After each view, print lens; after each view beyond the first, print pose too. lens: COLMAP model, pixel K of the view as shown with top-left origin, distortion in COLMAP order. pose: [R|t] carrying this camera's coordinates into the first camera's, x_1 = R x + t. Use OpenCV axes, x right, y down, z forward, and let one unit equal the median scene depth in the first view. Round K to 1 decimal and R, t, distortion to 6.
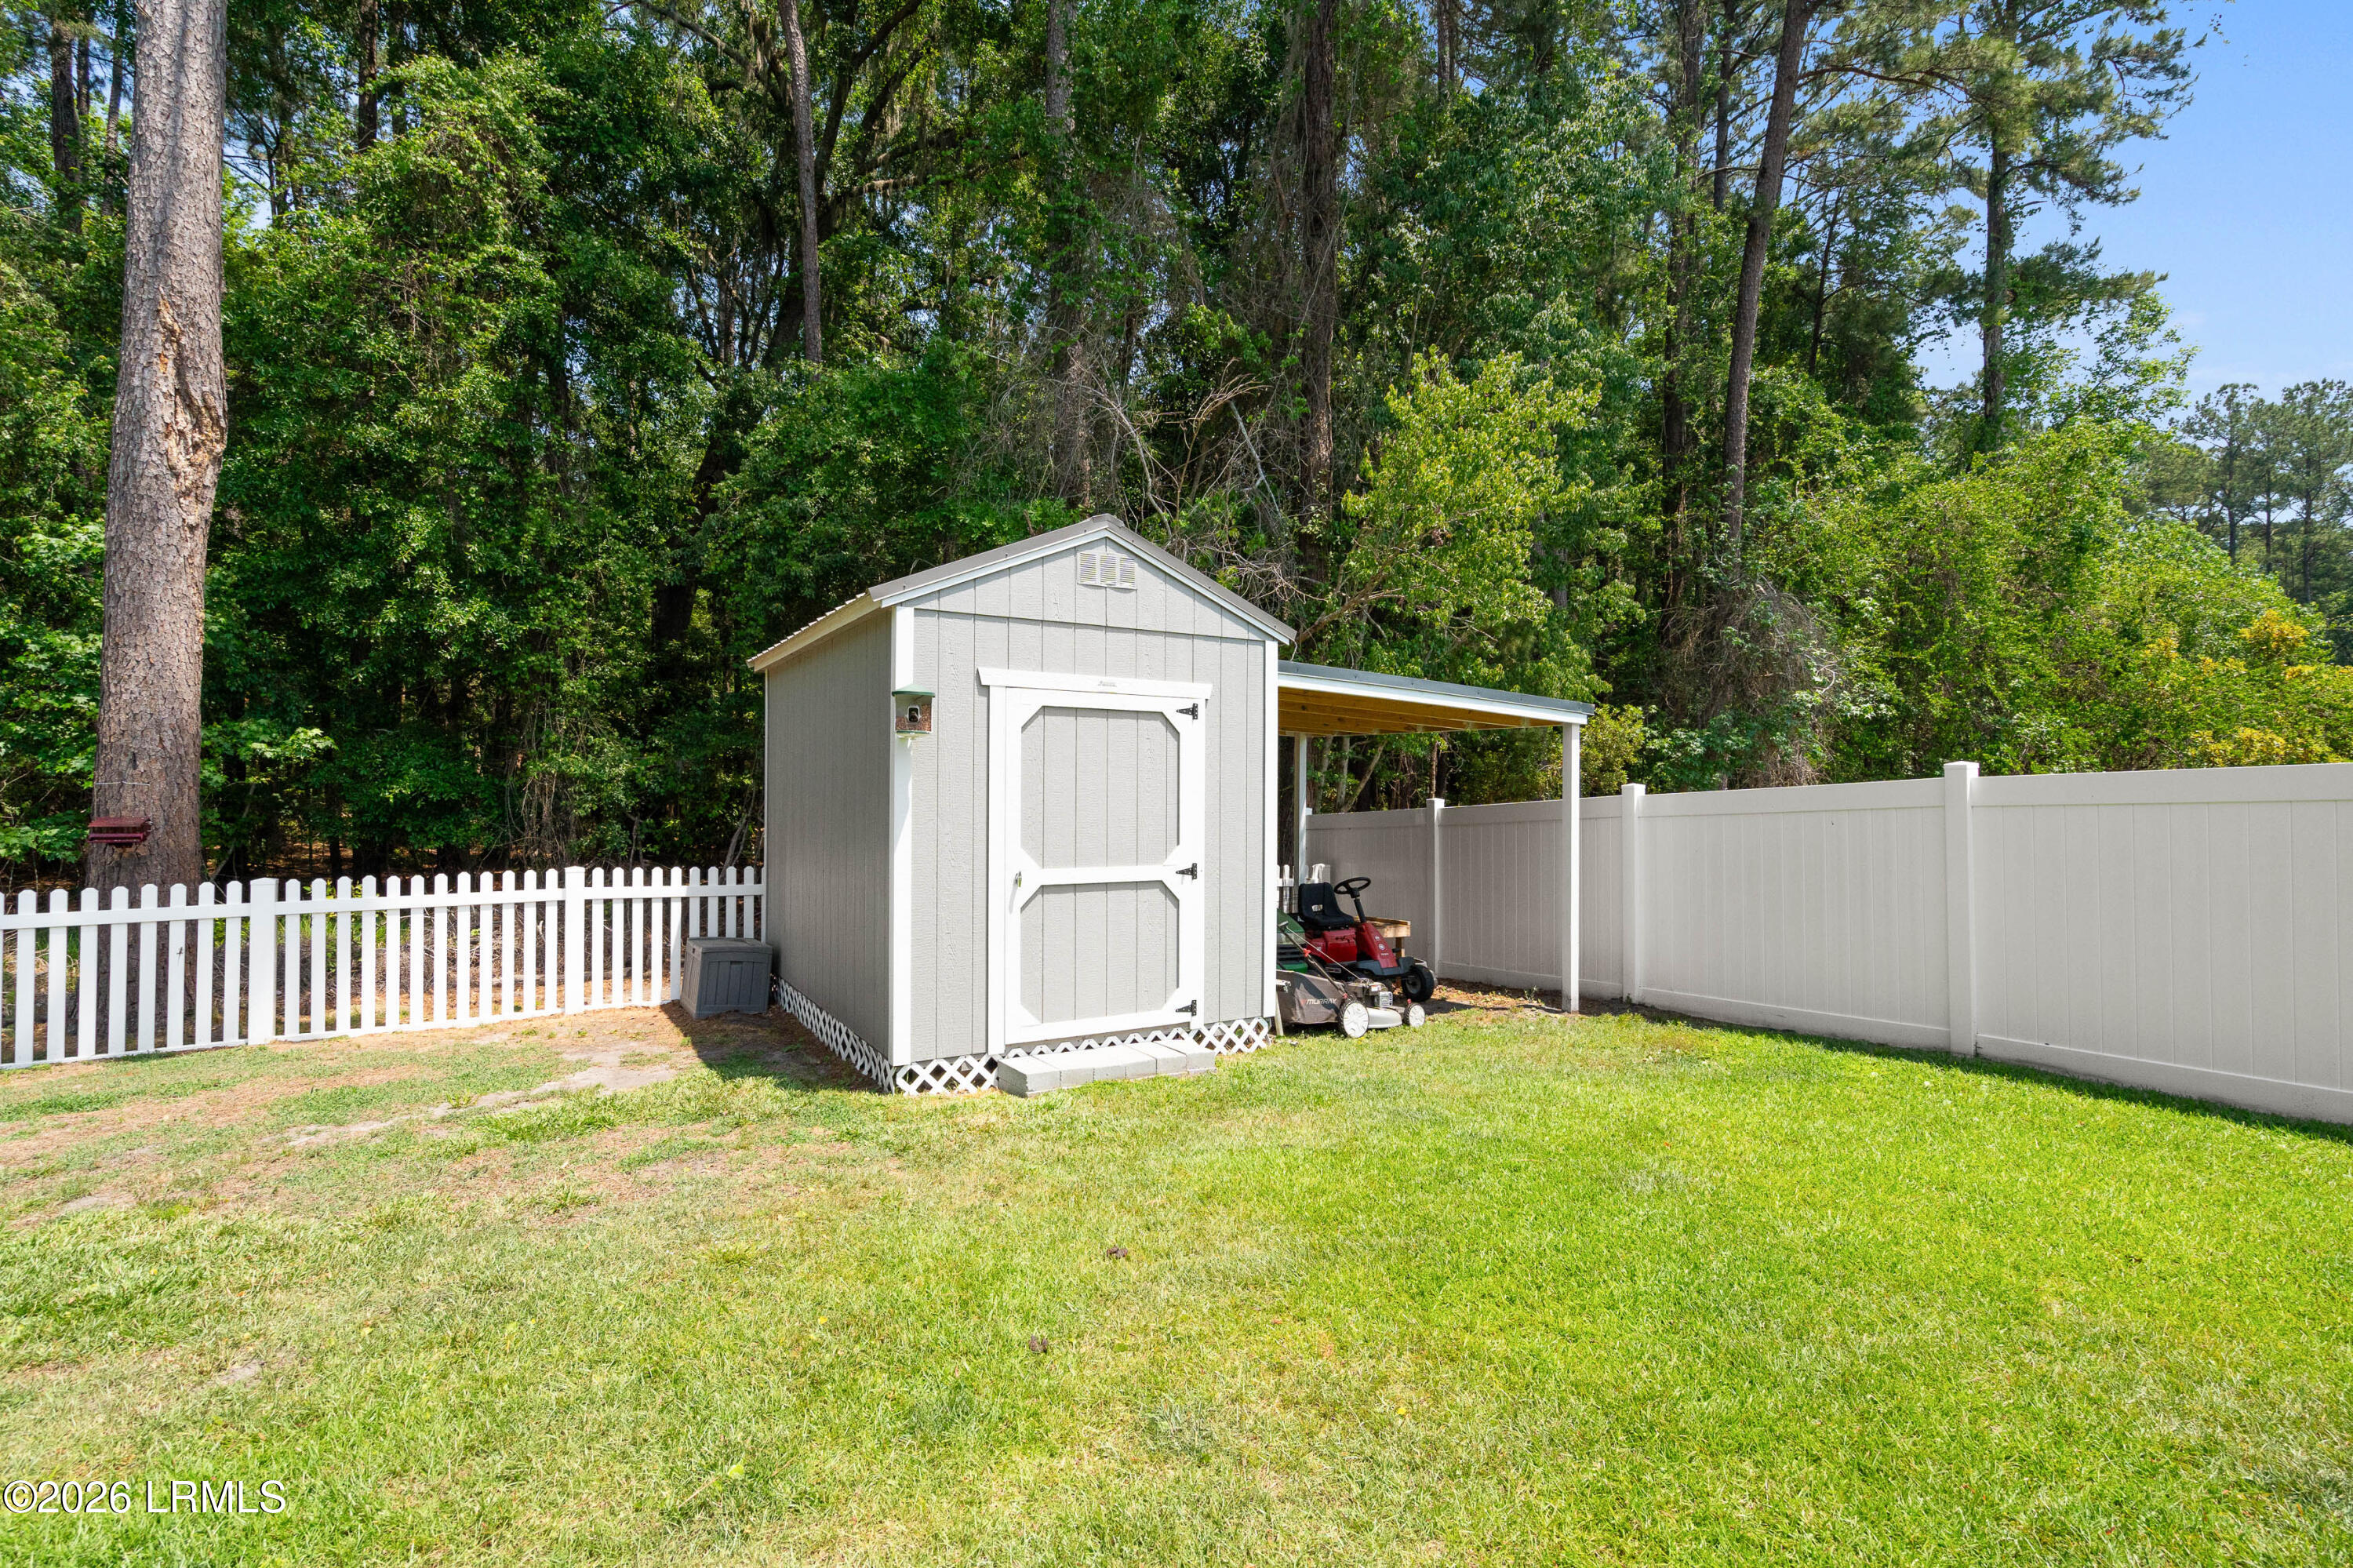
lens RADIAL K [[1057.2, 0, 1173.3], [0, 1057.2, 784.2], [0, 0, 1]] dist [-0.001837, 0.001356]
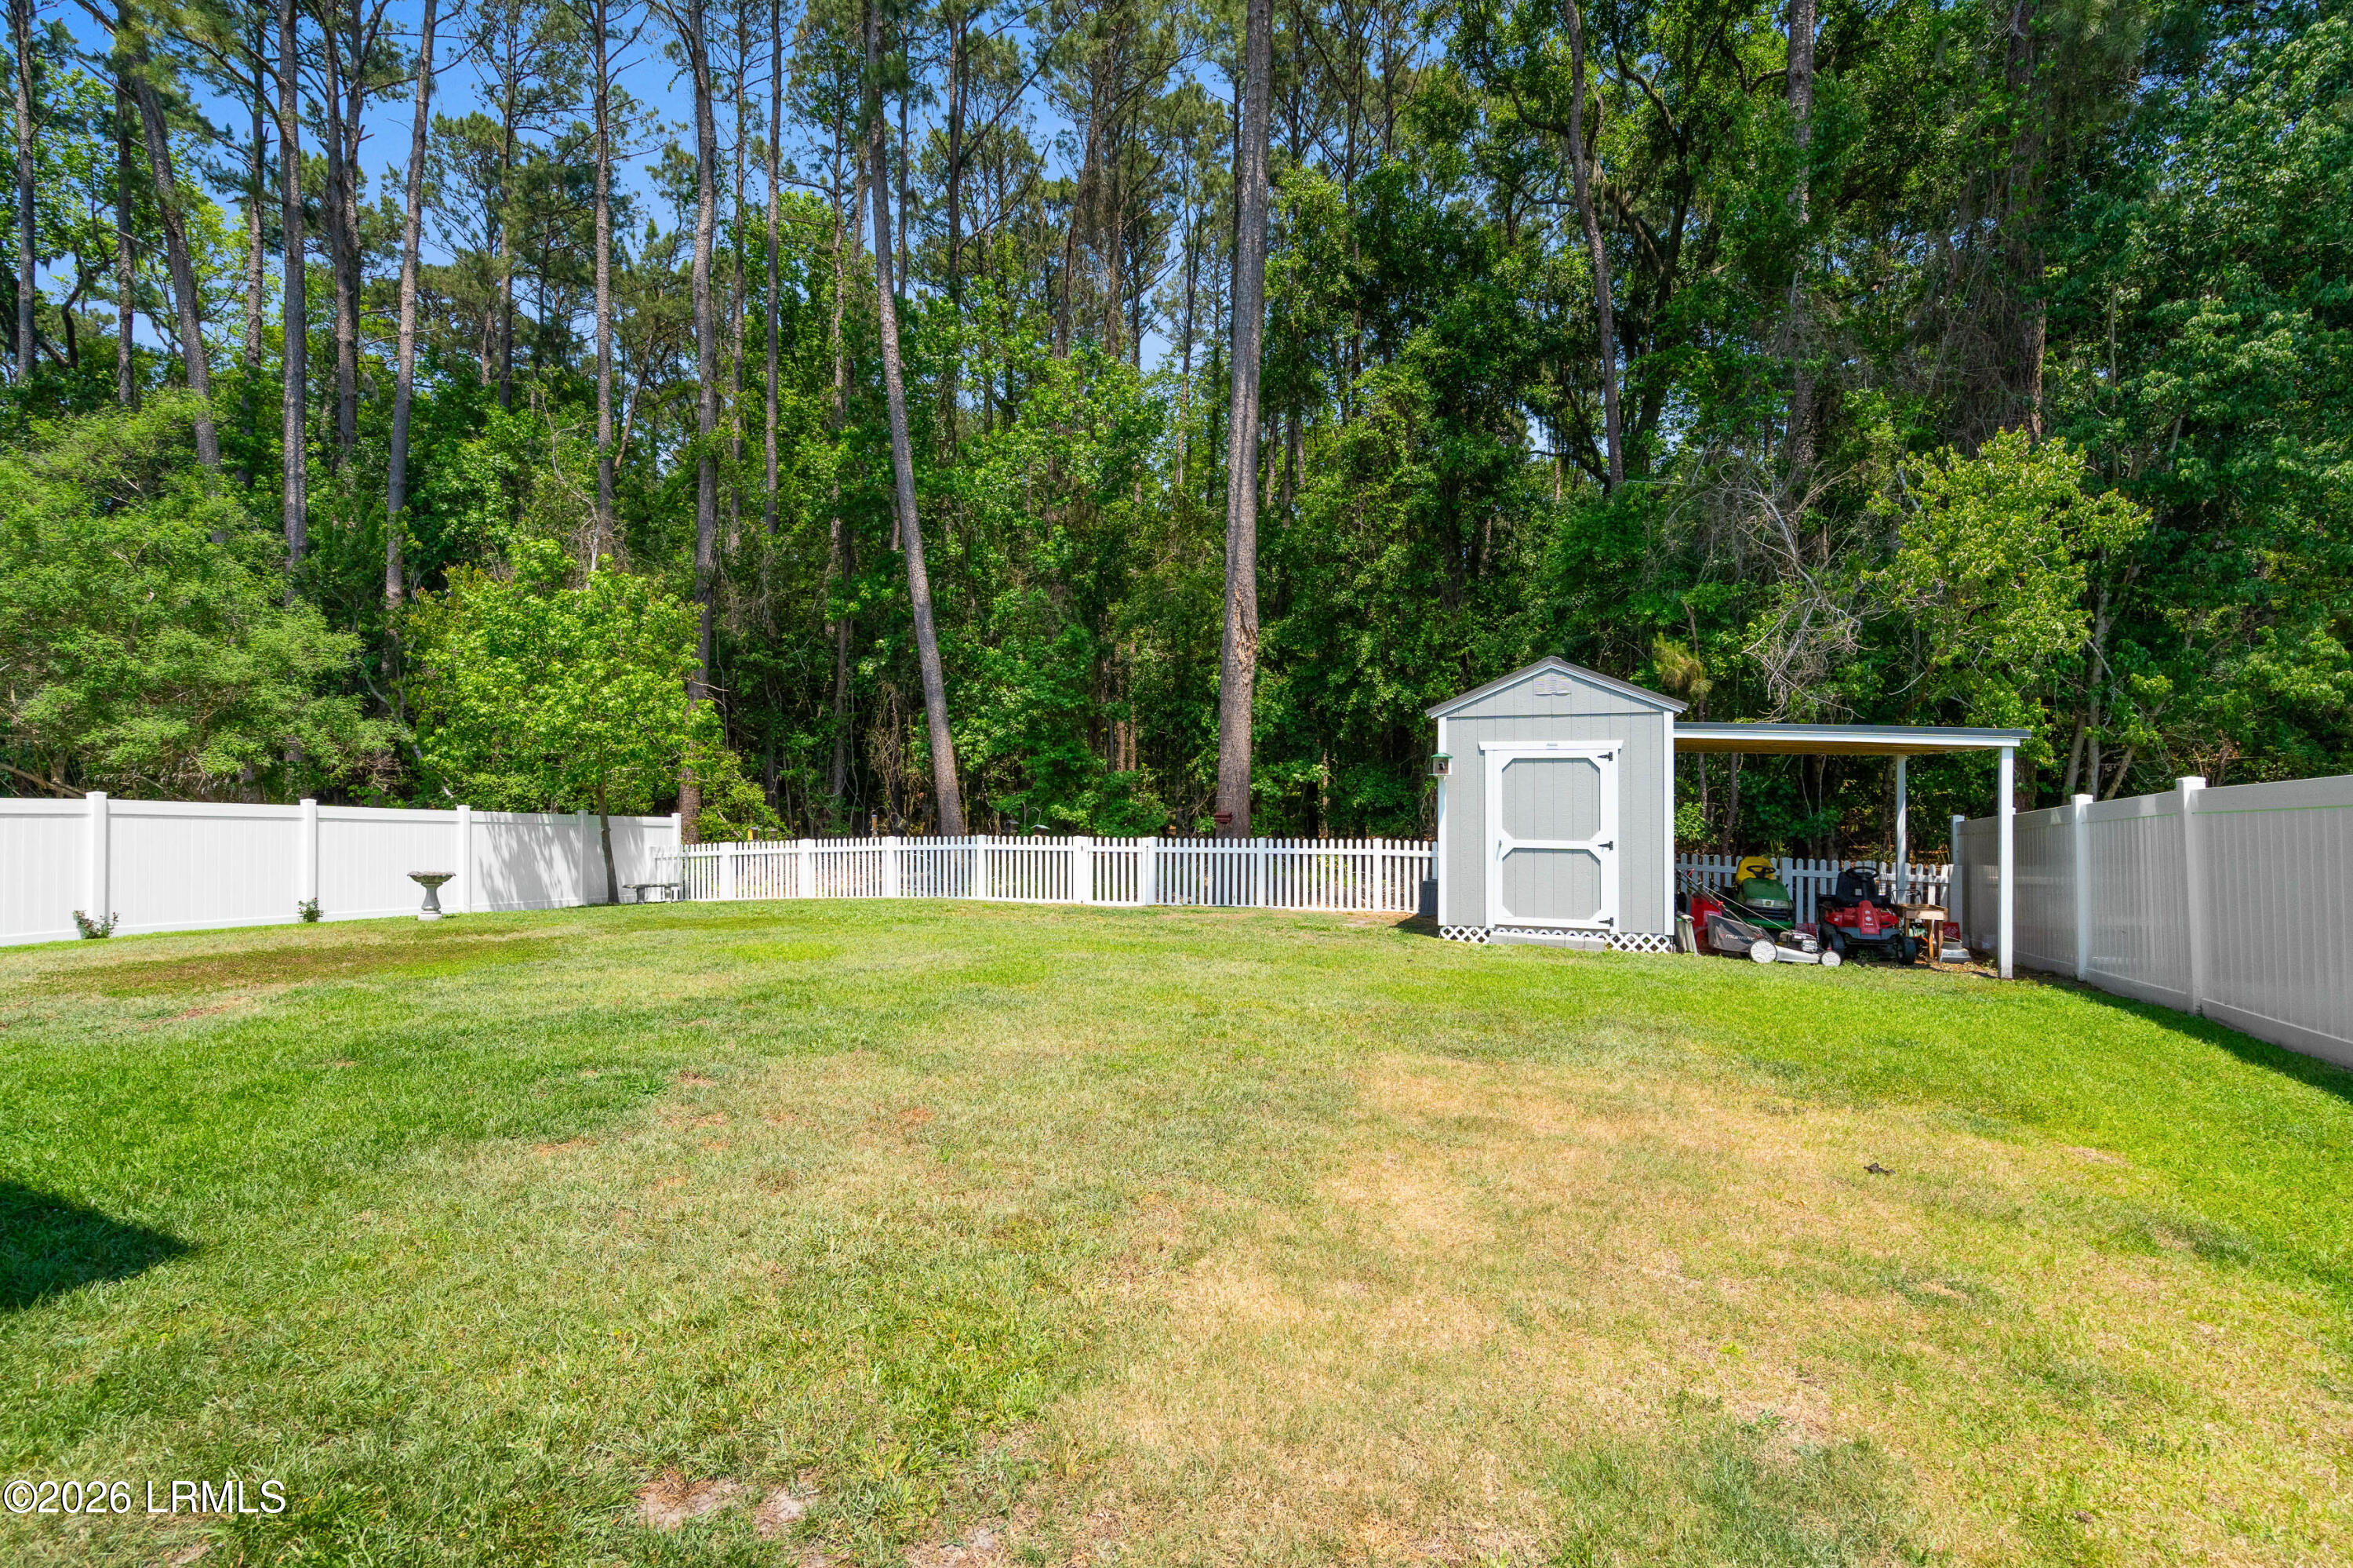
lens RADIAL K [[1054.5, 0, 1170.1], [0, 1054.5, 788.0], [0, 0, 1]] dist [0.001793, 0.000682]
pose [[0.622027, -0.008943, -0.782945, 0.650697], [0.006364, 0.999959, -0.006367, -0.005963], [0.782970, -0.001022, 0.622059, -0.474367]]
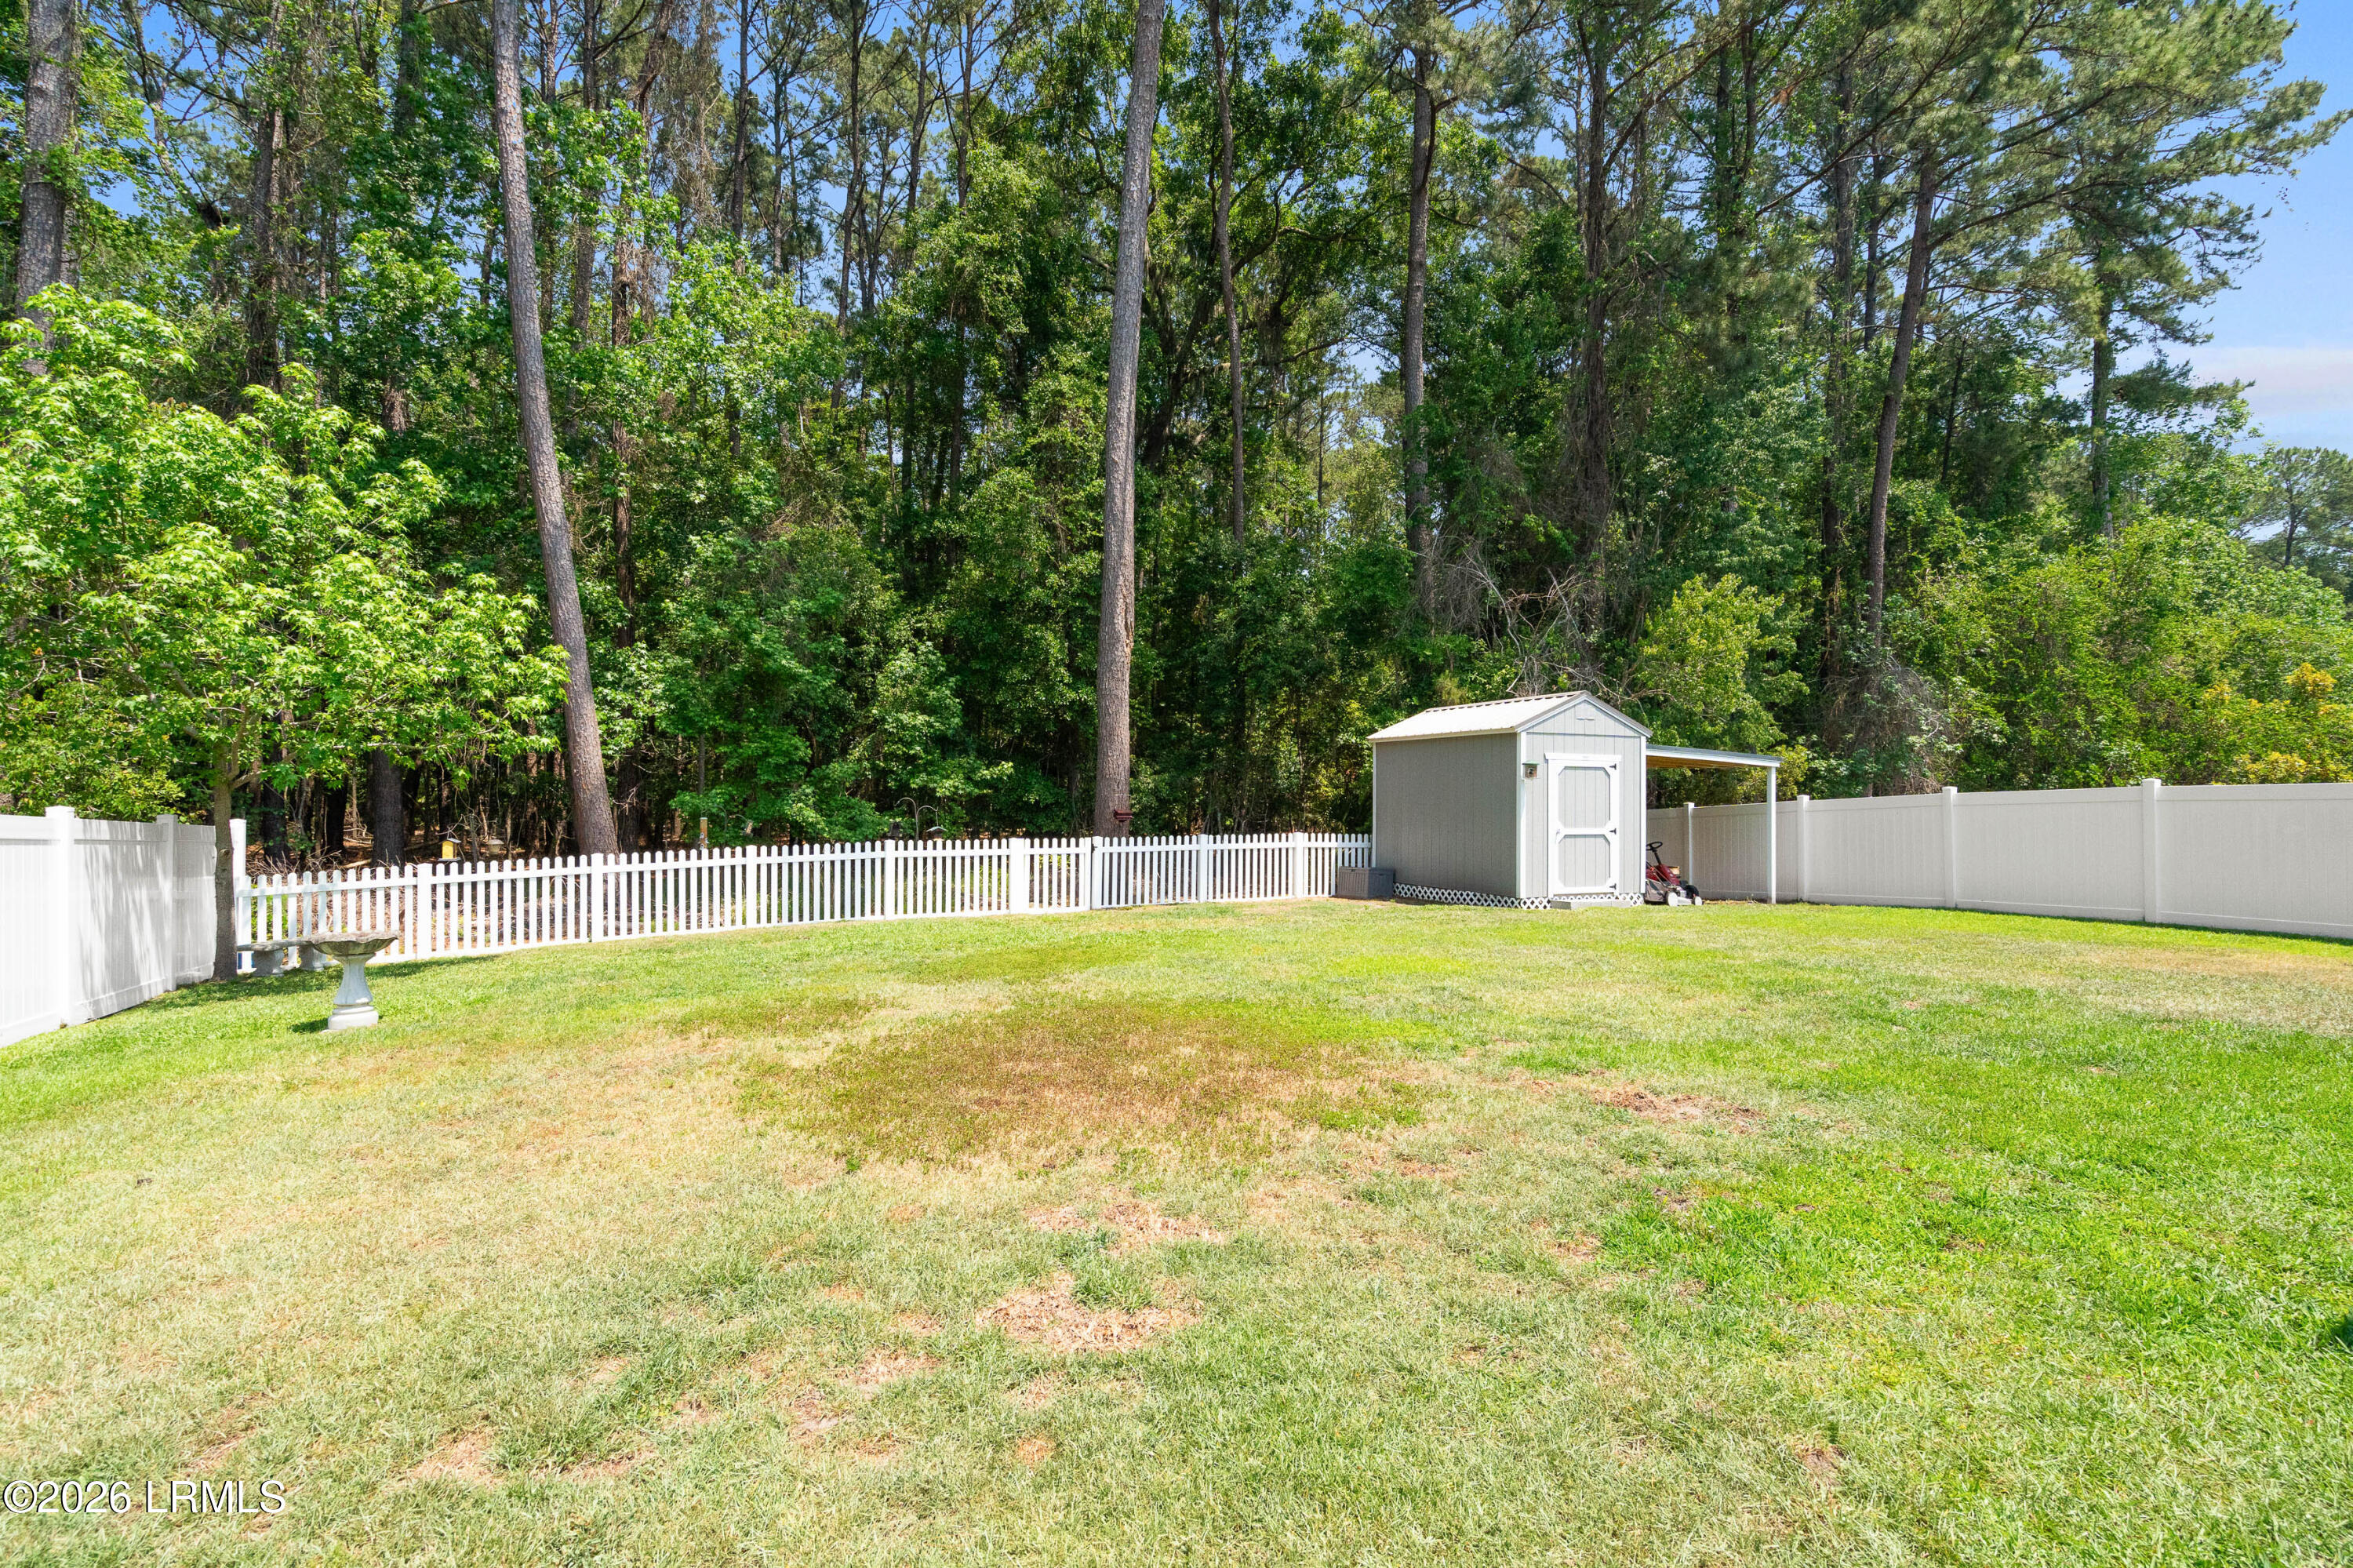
lens RADIAL K [[1145.6, 0, 1121.4], [0, 1145.6, 777.8], [0, 0, 1]] dist [-0.000322, 0.002006]
pose [[0.992893, -0.001935, -0.118992, -0.551435], [0.000599, 0.999936, -0.011255, -0.008751], [0.119006, 0.011104, 0.992831, -1.227299]]
